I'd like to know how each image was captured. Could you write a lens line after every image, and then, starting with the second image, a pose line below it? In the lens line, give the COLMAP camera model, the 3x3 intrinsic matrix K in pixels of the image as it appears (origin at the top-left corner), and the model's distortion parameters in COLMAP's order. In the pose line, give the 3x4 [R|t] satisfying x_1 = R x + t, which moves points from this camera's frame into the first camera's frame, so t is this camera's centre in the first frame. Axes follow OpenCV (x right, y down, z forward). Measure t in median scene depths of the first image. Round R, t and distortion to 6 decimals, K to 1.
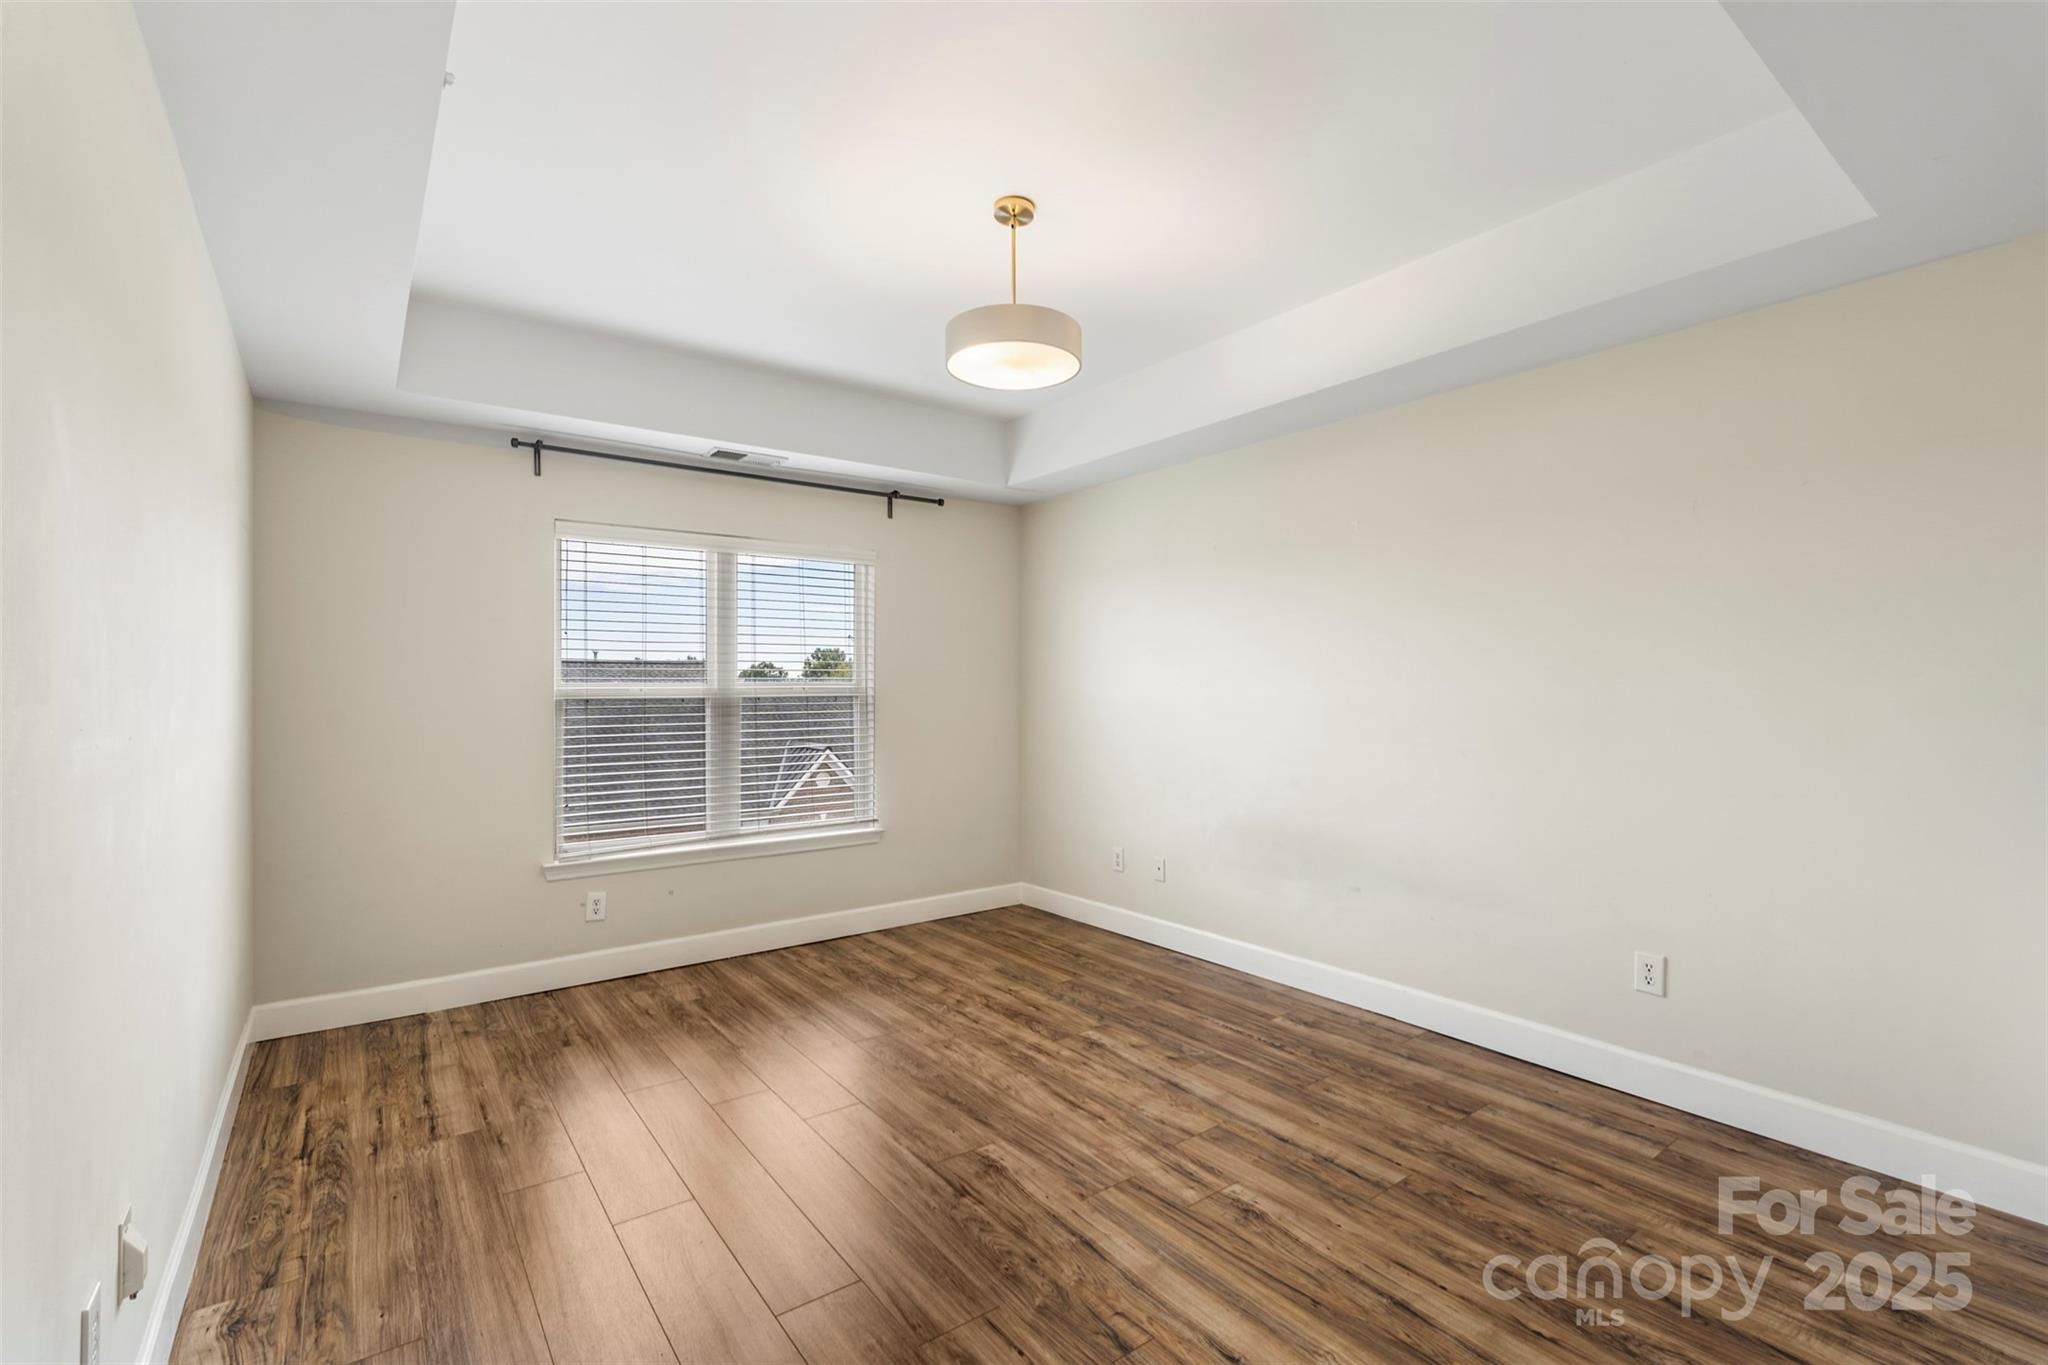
lens RADIAL K [[904.4, 0, 1024.0], [0, 904.4, 682.5], [0, 0, 1]] dist [-0.000933, -0.000057]
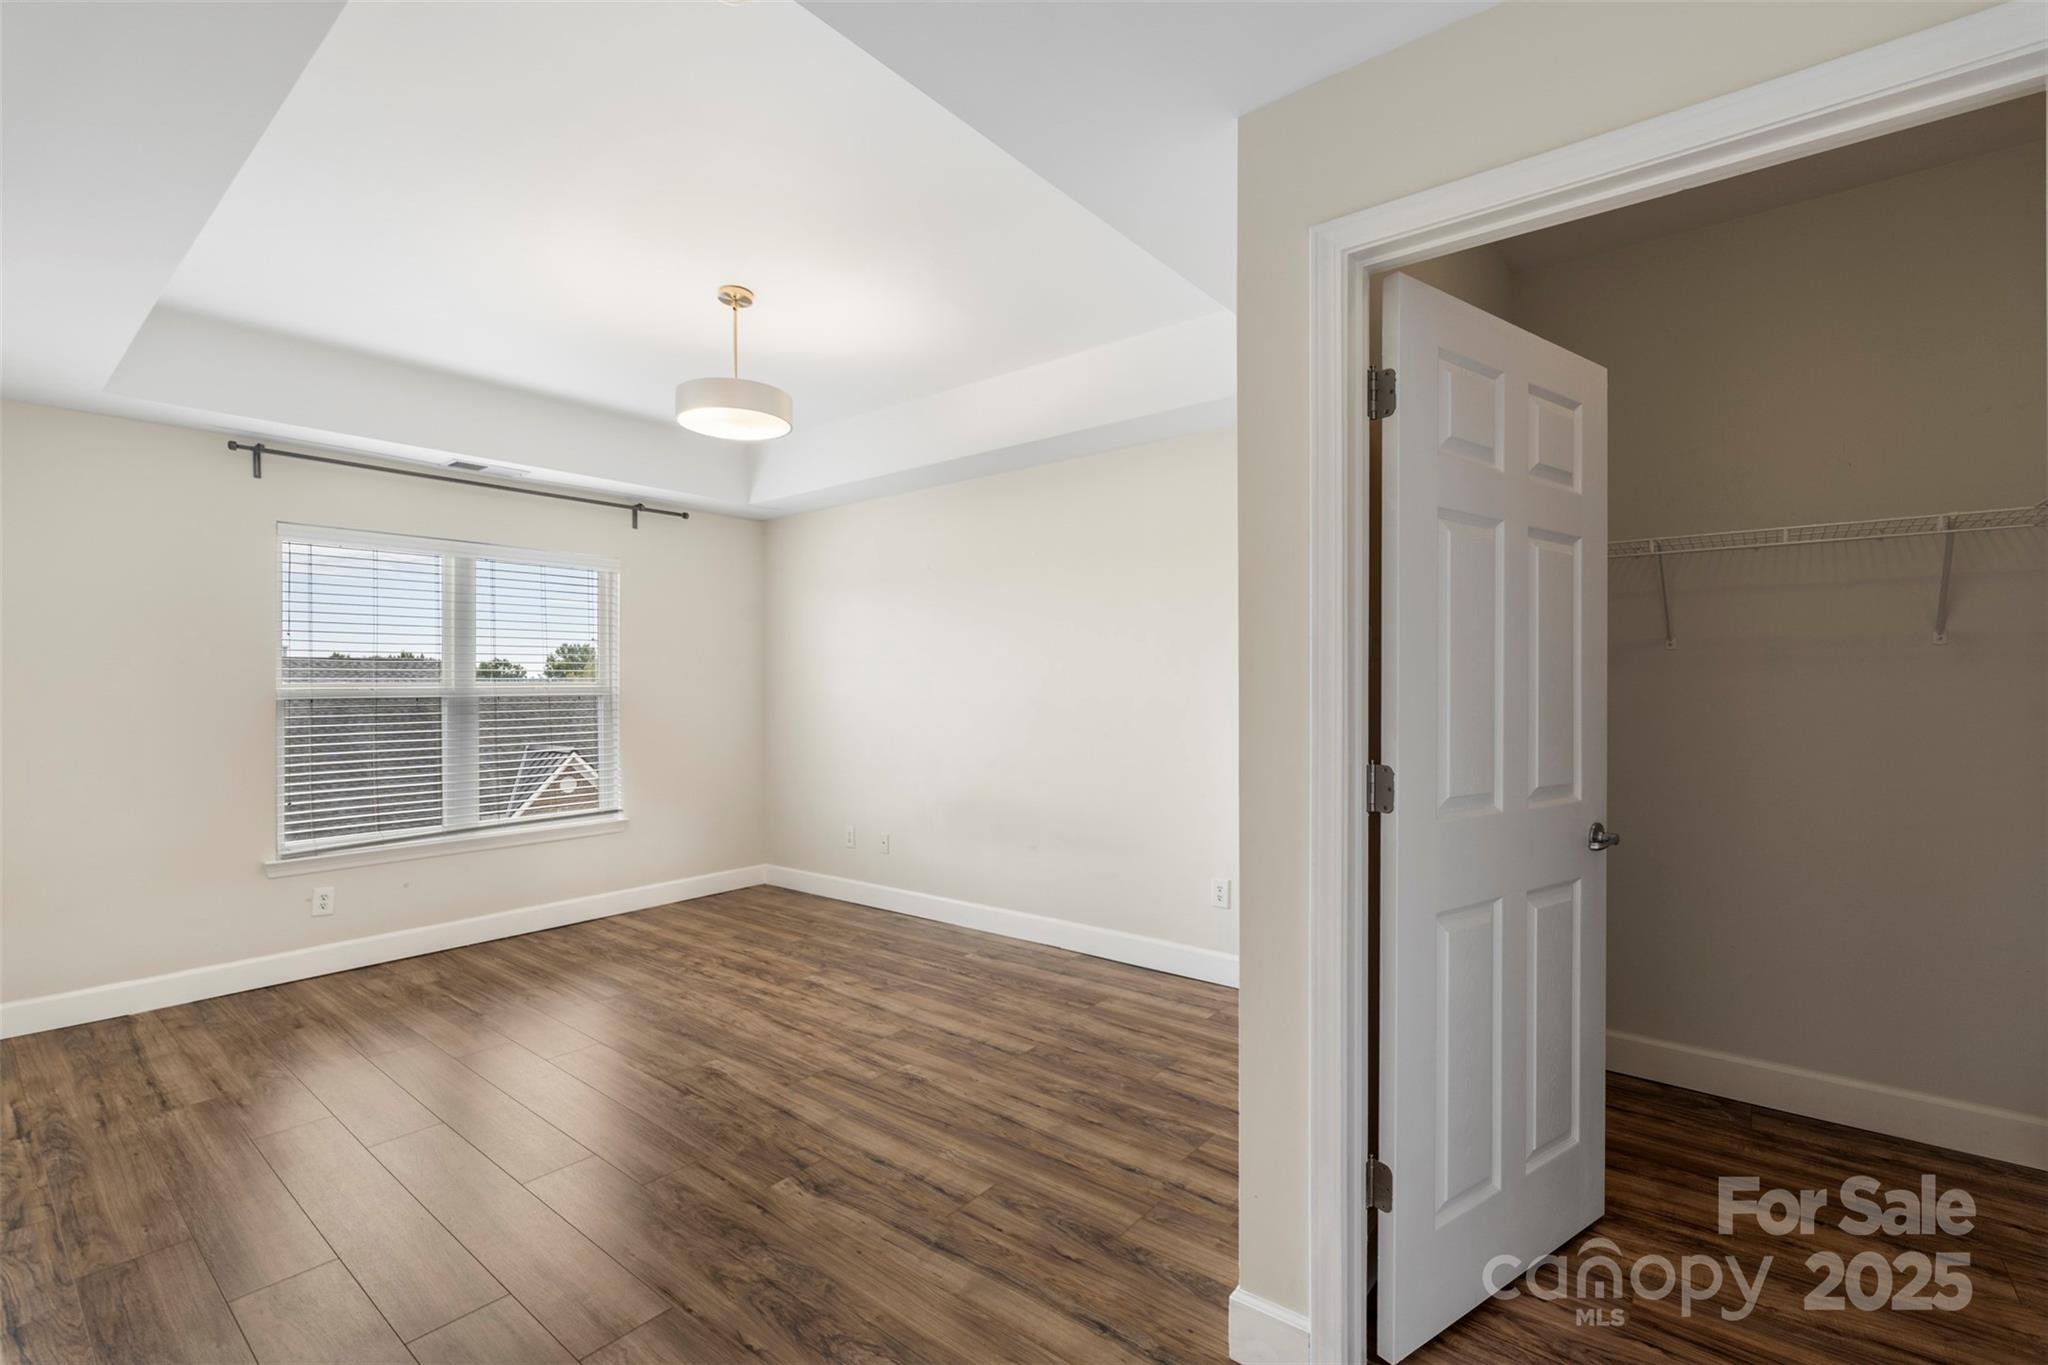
lens RADIAL K [[900.6, 0, 1024.0], [0, 900.6, 682.5], [0, 0, 1]] dist [-0.000880, -0.000260]
pose [[0.969184, -0.000587, 0.246336, 0.063841], [0.000223, 0.999999, 0.001506, -0.001906], [-0.246337, -0.001404, 0.969183, -0.261453]]
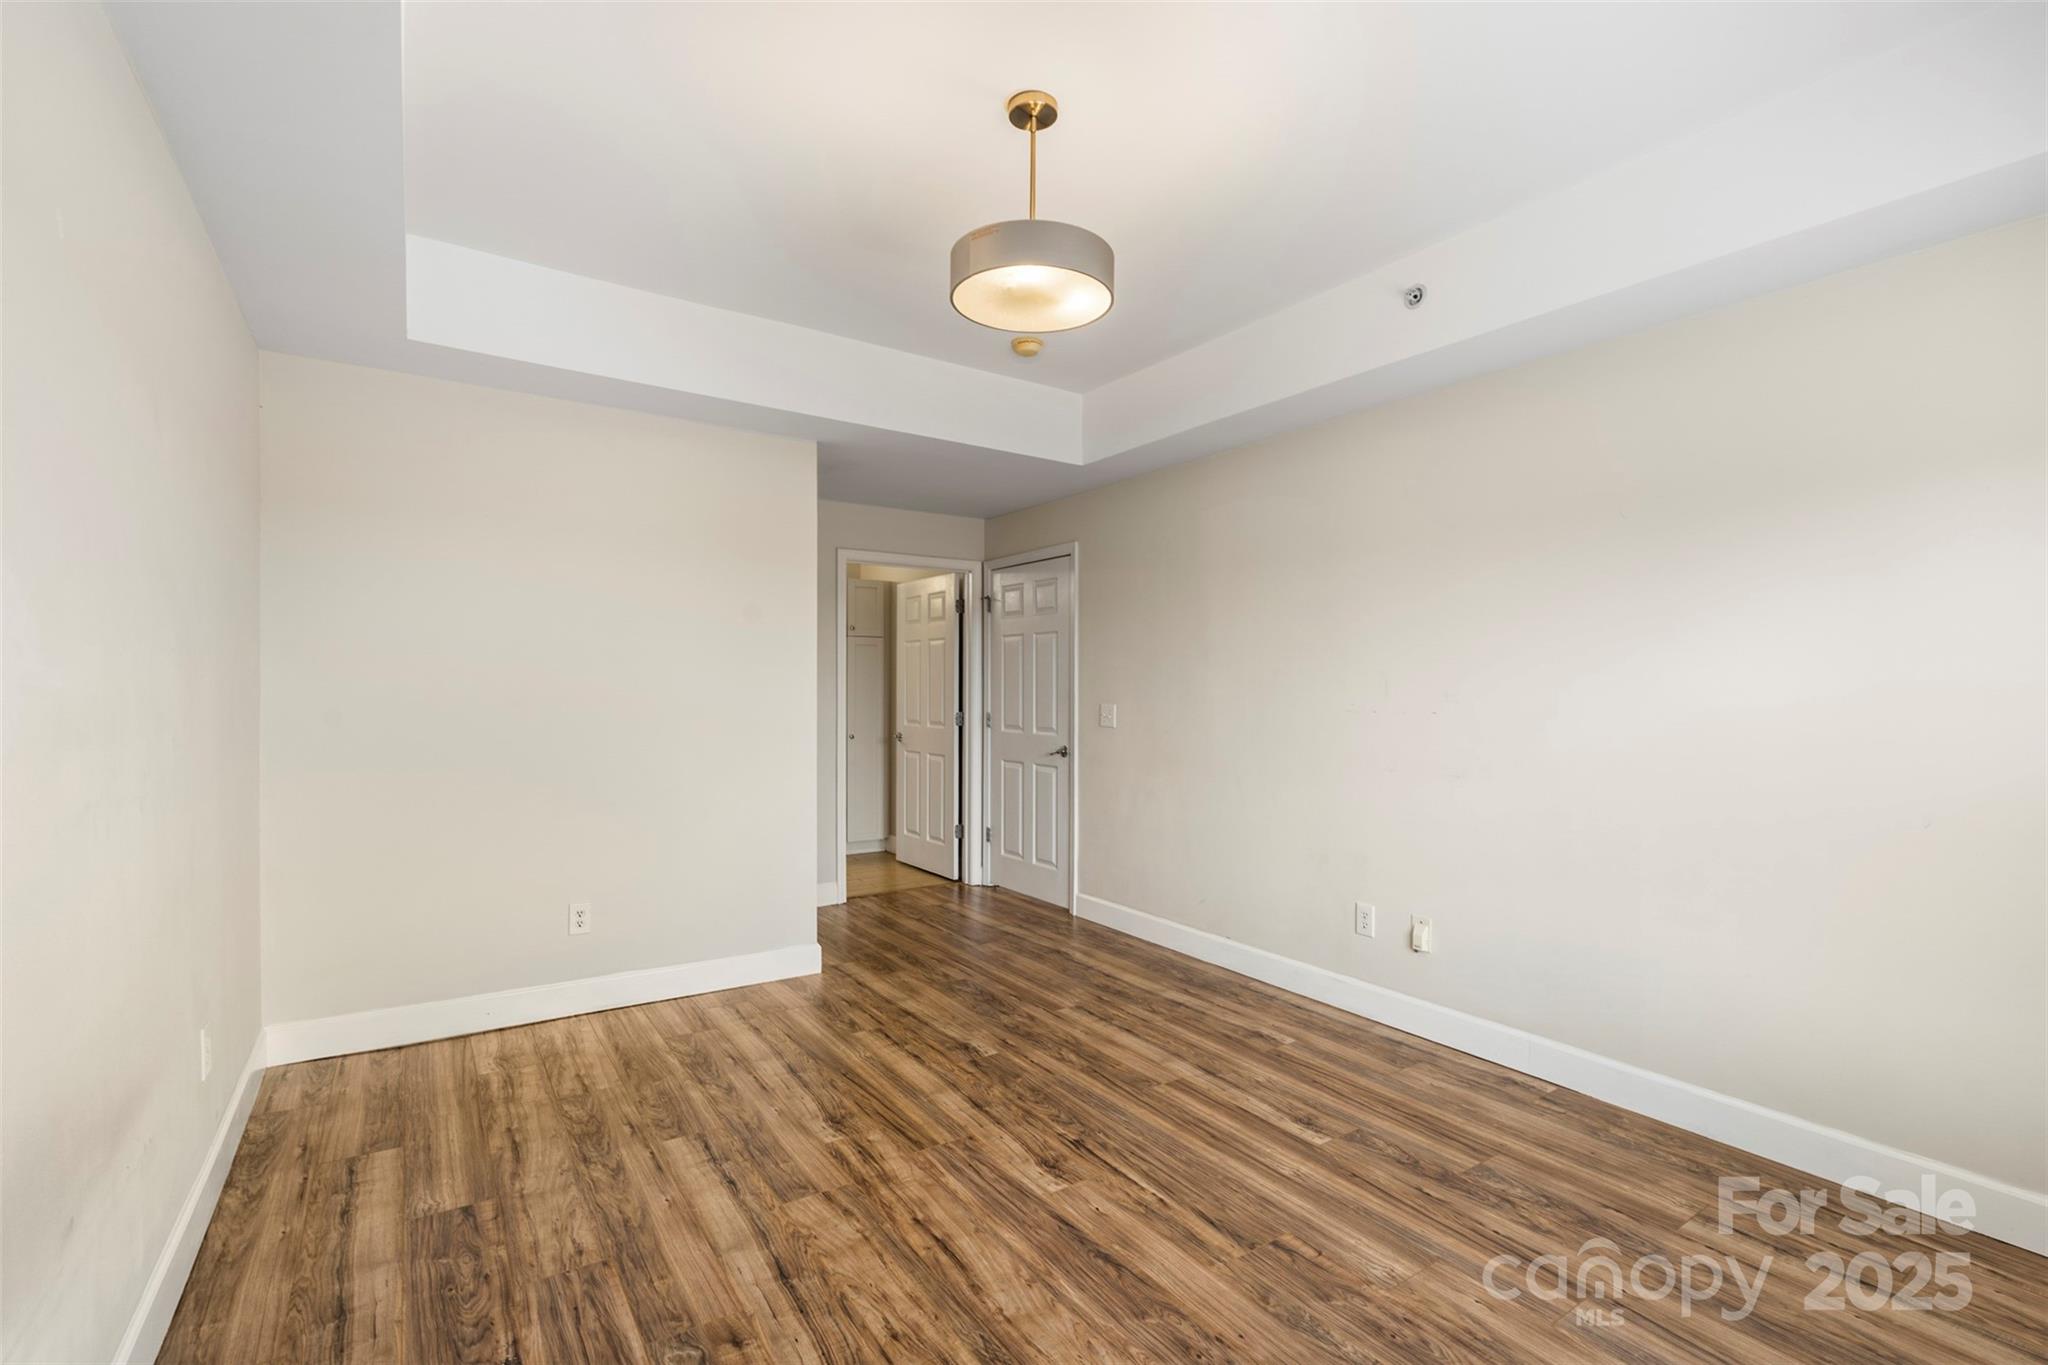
lens RADIAL K [[904.4, 0, 1024.0], [0, 904.4, 682.5], [0, 0, 1]] dist [-0.000933, -0.000057]
pose [[-0.998720, -0.004854, 0.050355, -0.046520], [-0.005721, 0.999837, -0.017096, 0.015888], [-0.050263, -0.017363, -0.998585, 1.758289]]
